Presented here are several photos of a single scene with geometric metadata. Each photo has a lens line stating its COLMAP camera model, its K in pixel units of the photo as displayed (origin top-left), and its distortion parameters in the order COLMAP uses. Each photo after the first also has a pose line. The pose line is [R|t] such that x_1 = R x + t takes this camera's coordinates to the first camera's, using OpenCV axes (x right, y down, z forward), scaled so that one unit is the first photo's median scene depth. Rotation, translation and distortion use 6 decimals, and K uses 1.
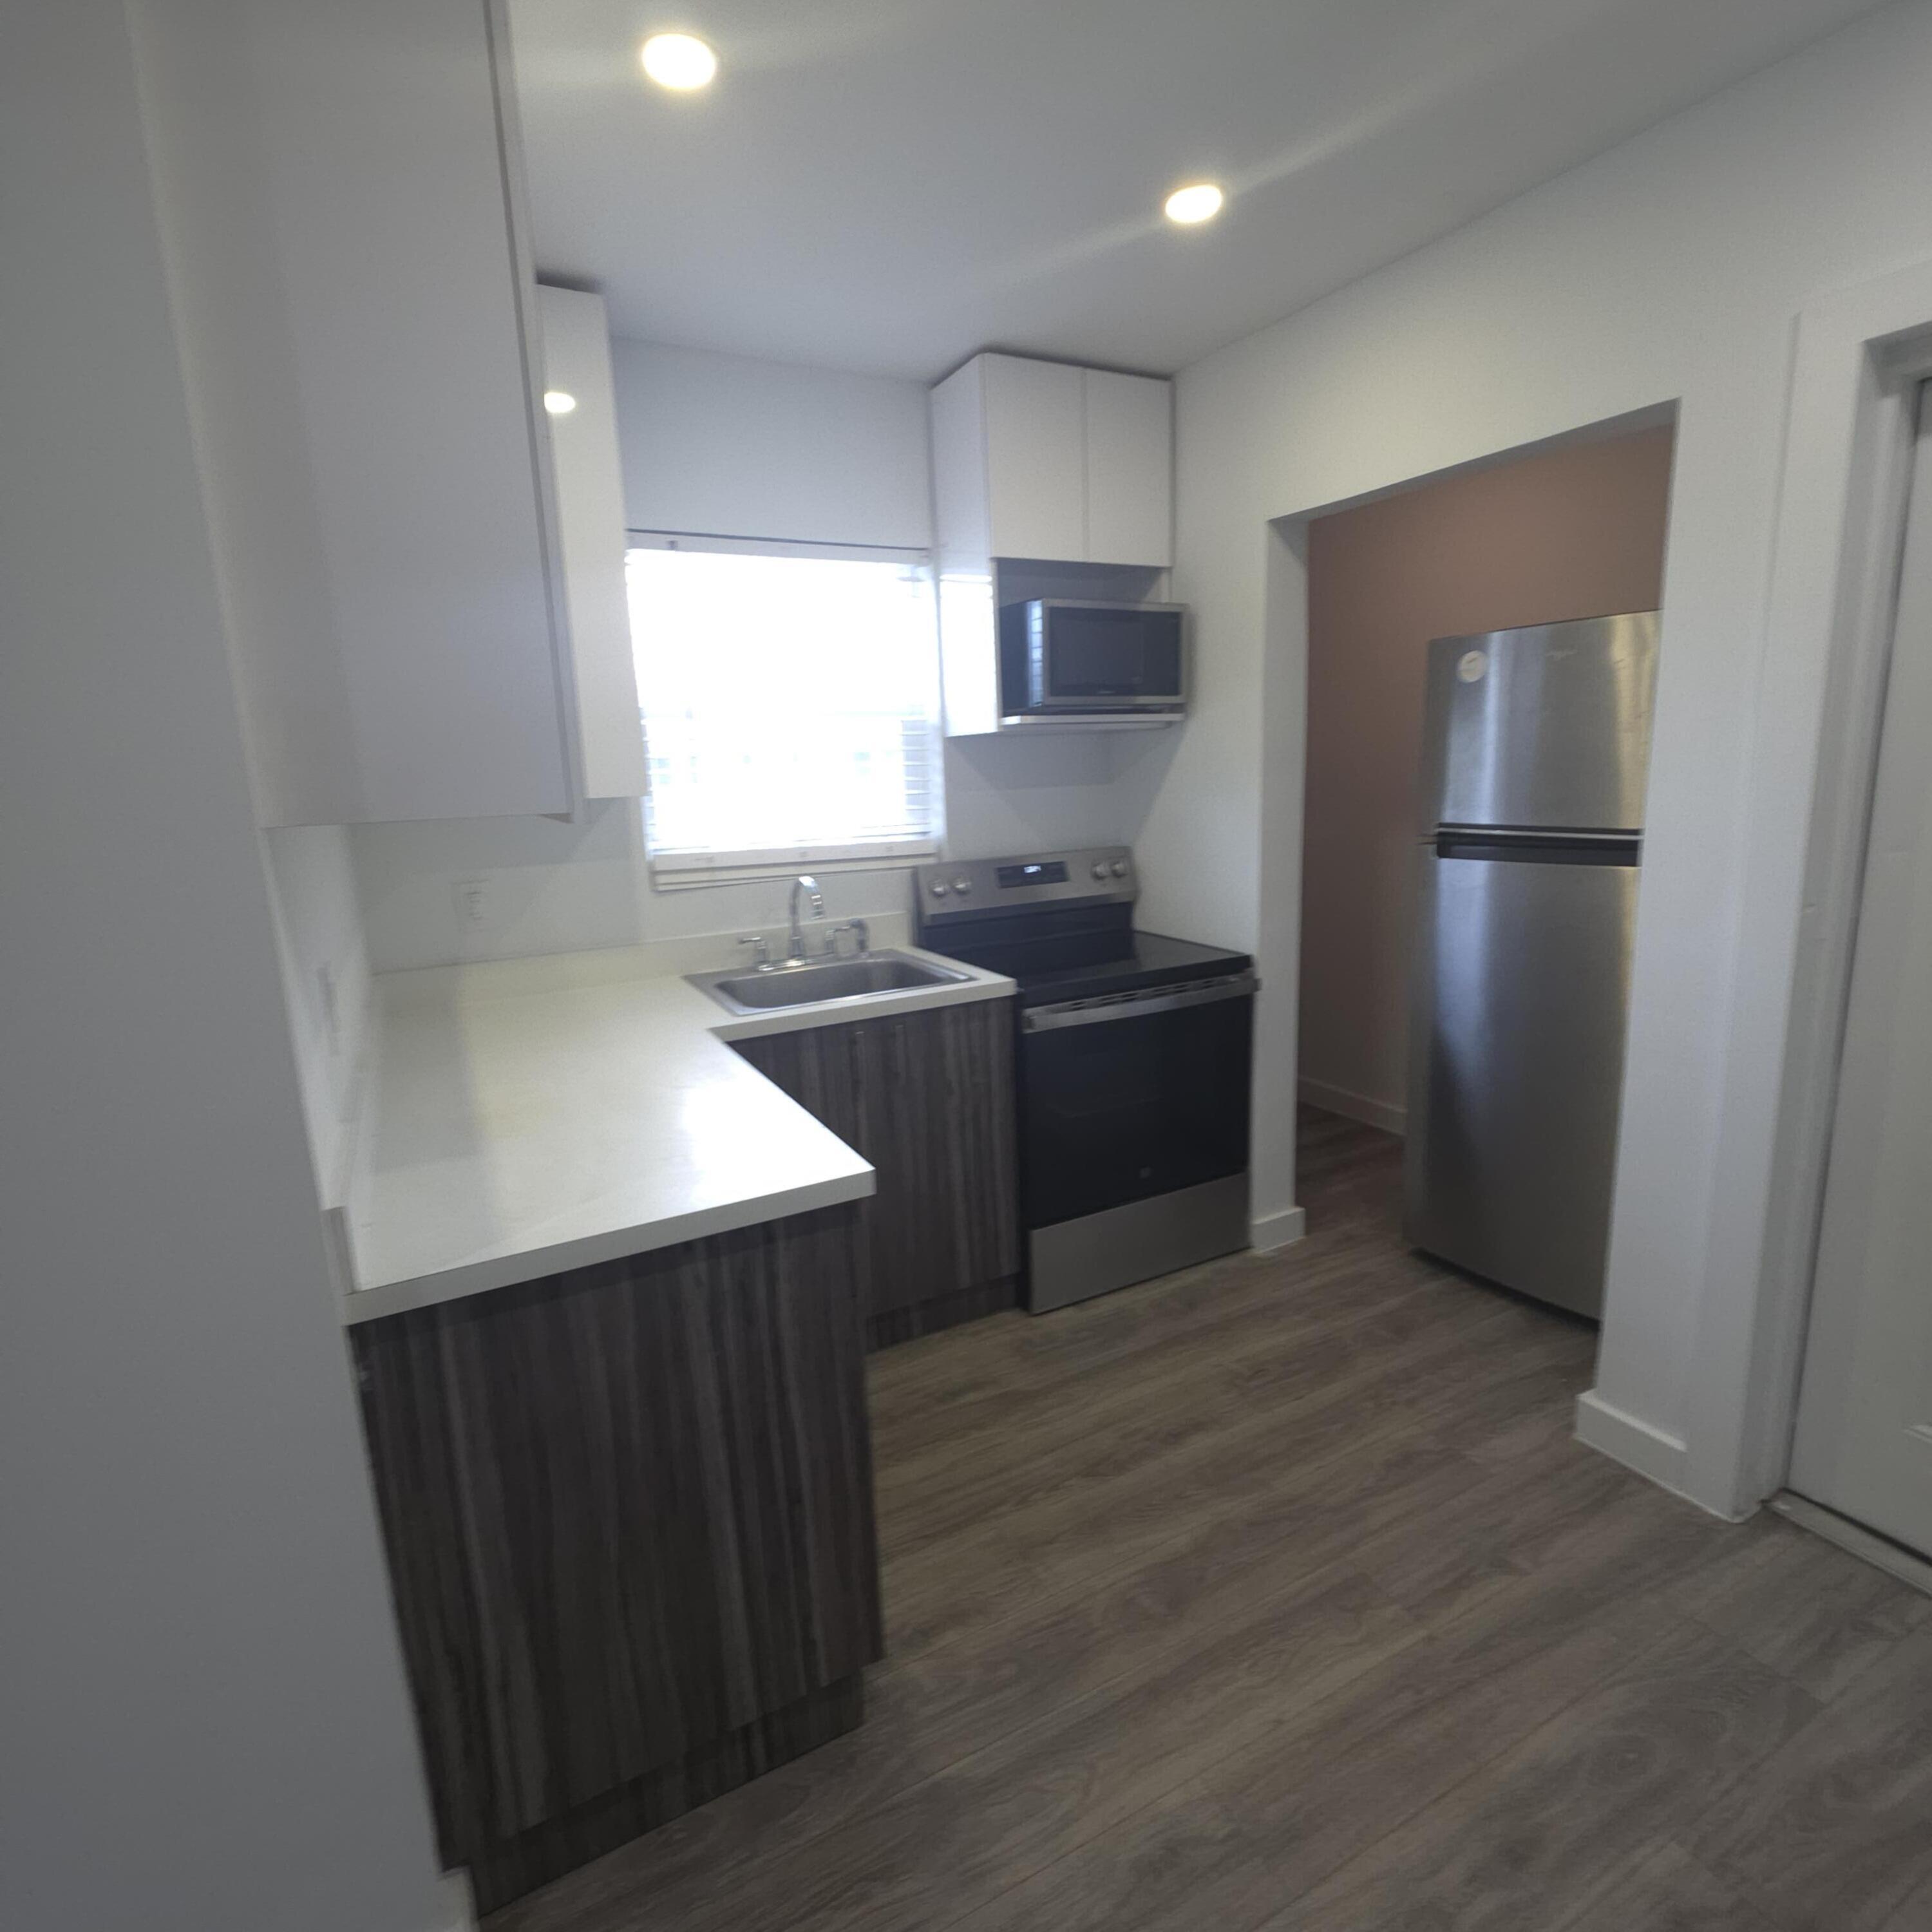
lens RADIAL K [[1022.0, 0, 962.2], [0, 1022.0, 956.3], [0, 0, 1]] dist [0.011559, -0.004930]
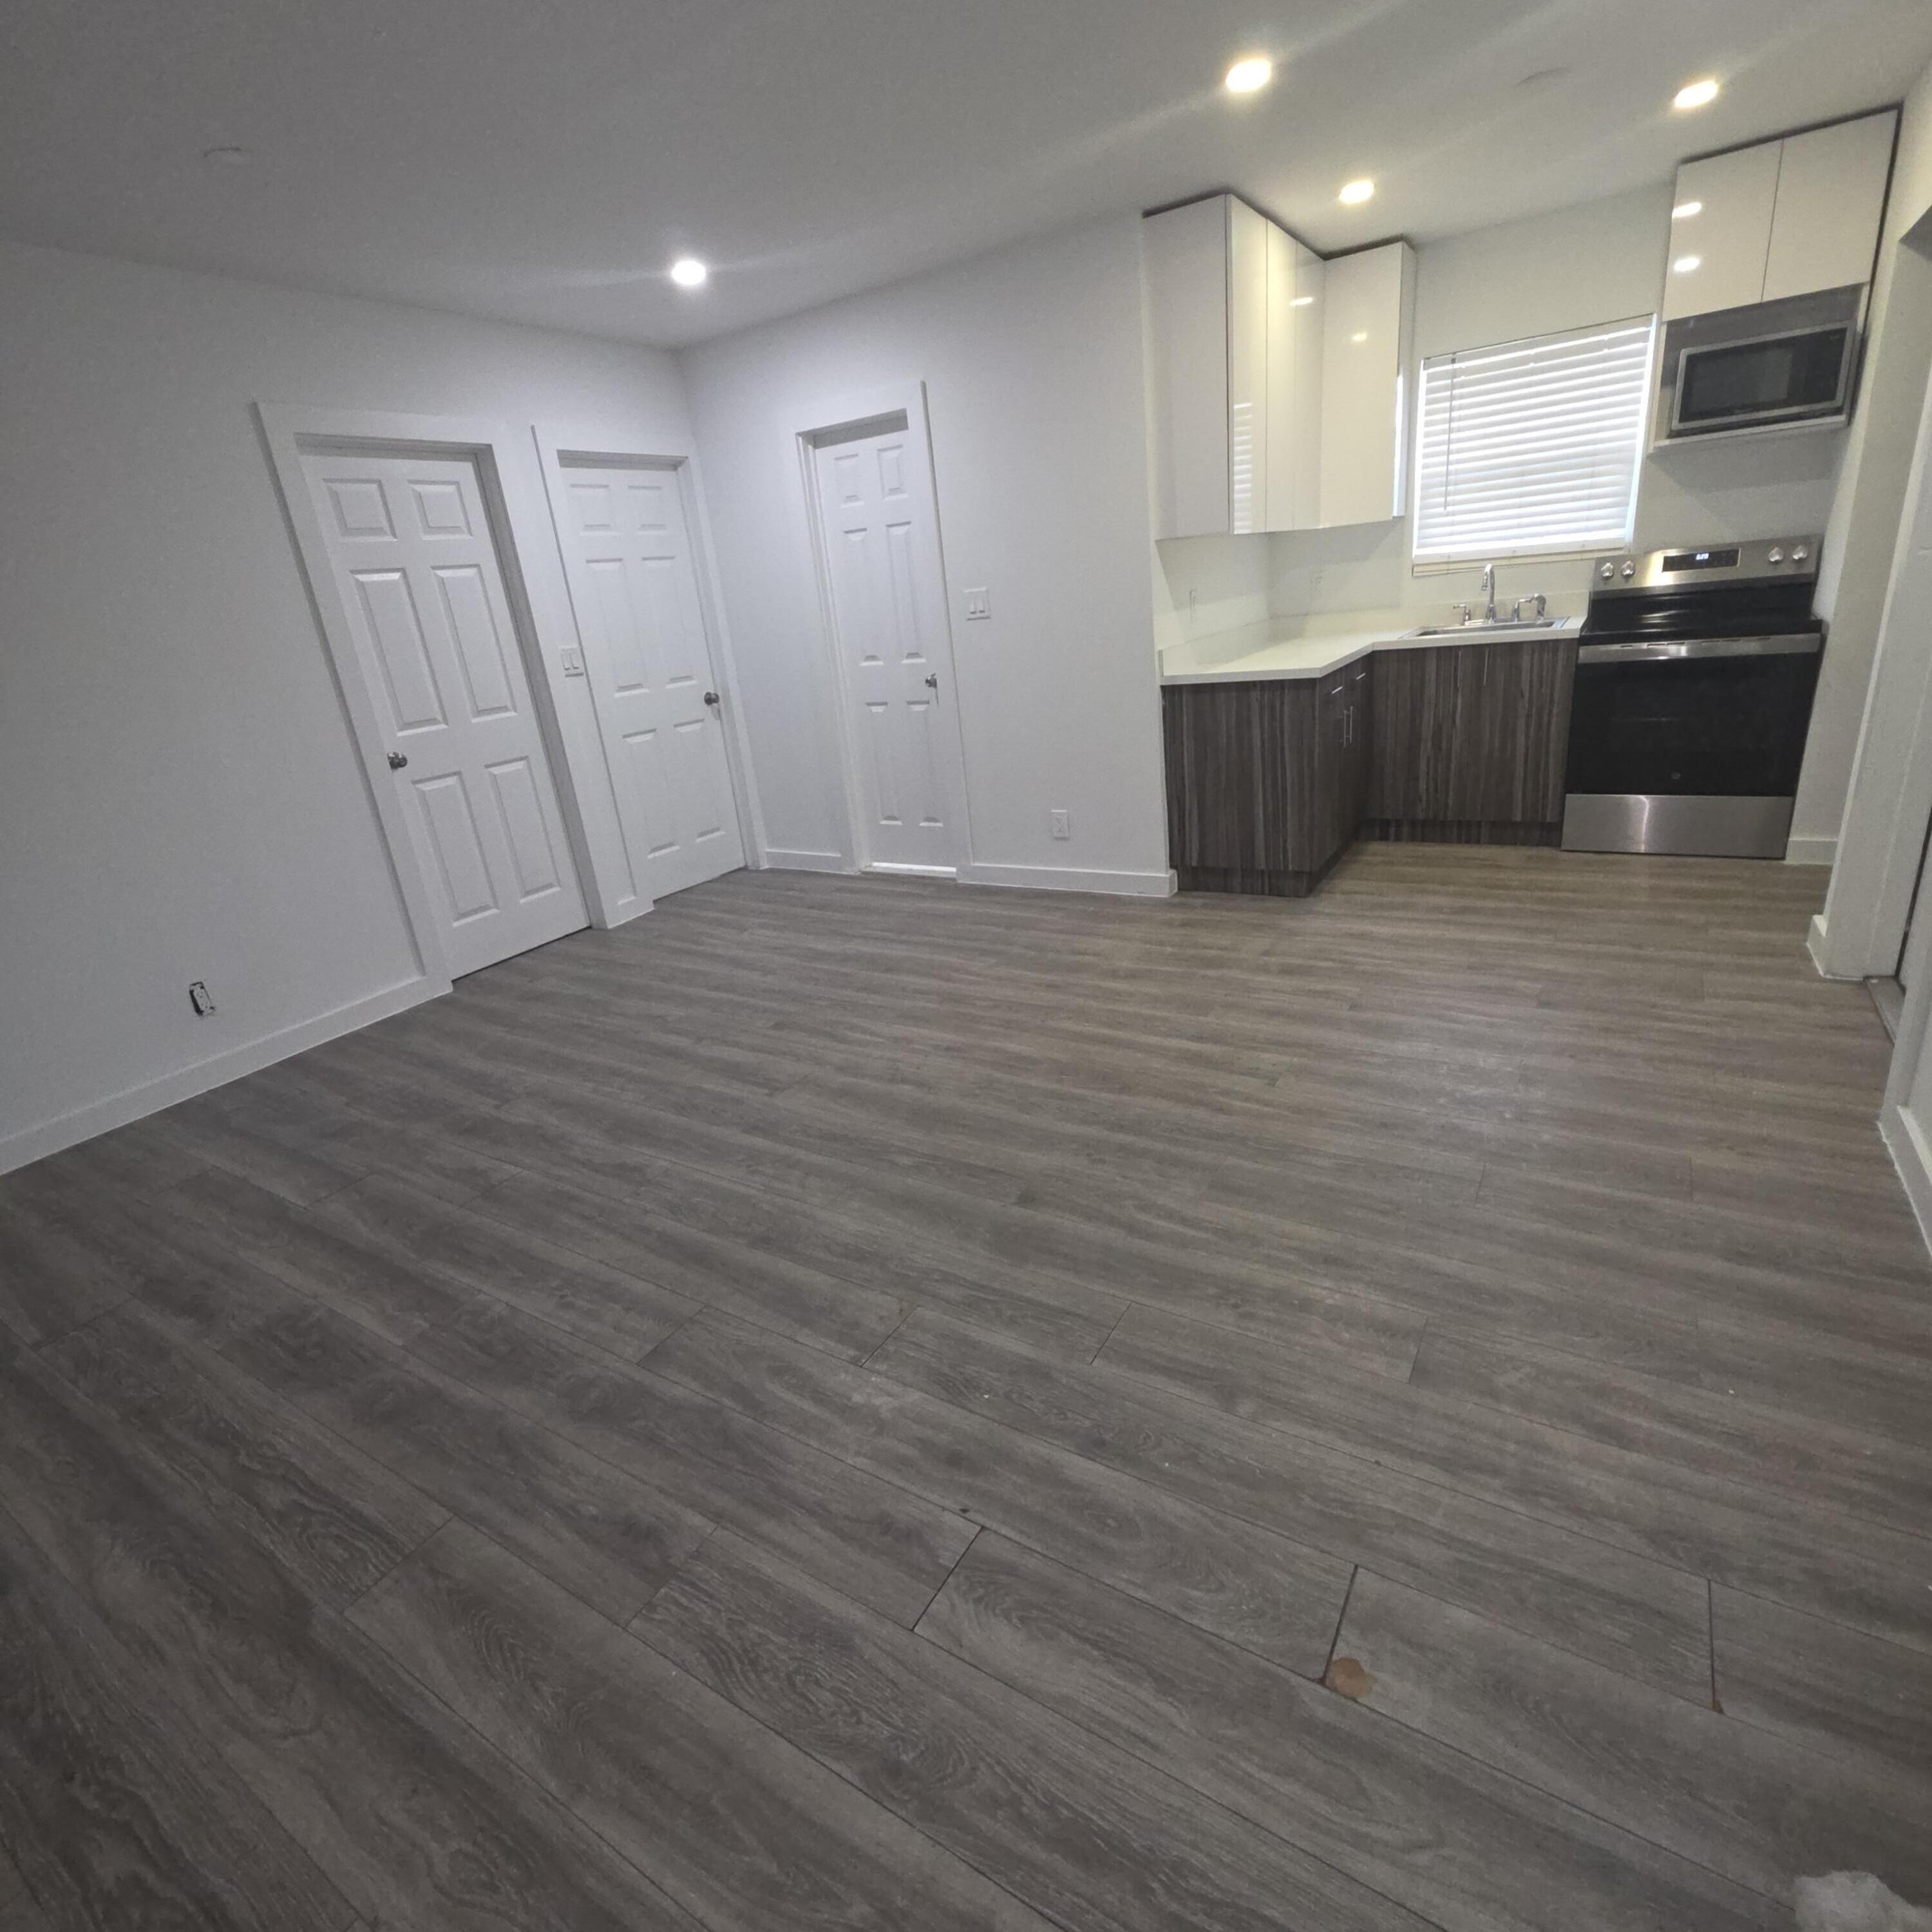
lens RADIAL K [[1022.0, 0, 962.2], [0, 1022.0, 956.3], [0, 0, 1]] dist [0.011559, -0.004930]
pose [[0.505432, 0.278615, -0.816647, 1.597583], [-0.074927, 0.957032, 0.280137, 0.215693], [0.859607, -0.080401, 0.504590, -1.067489]]
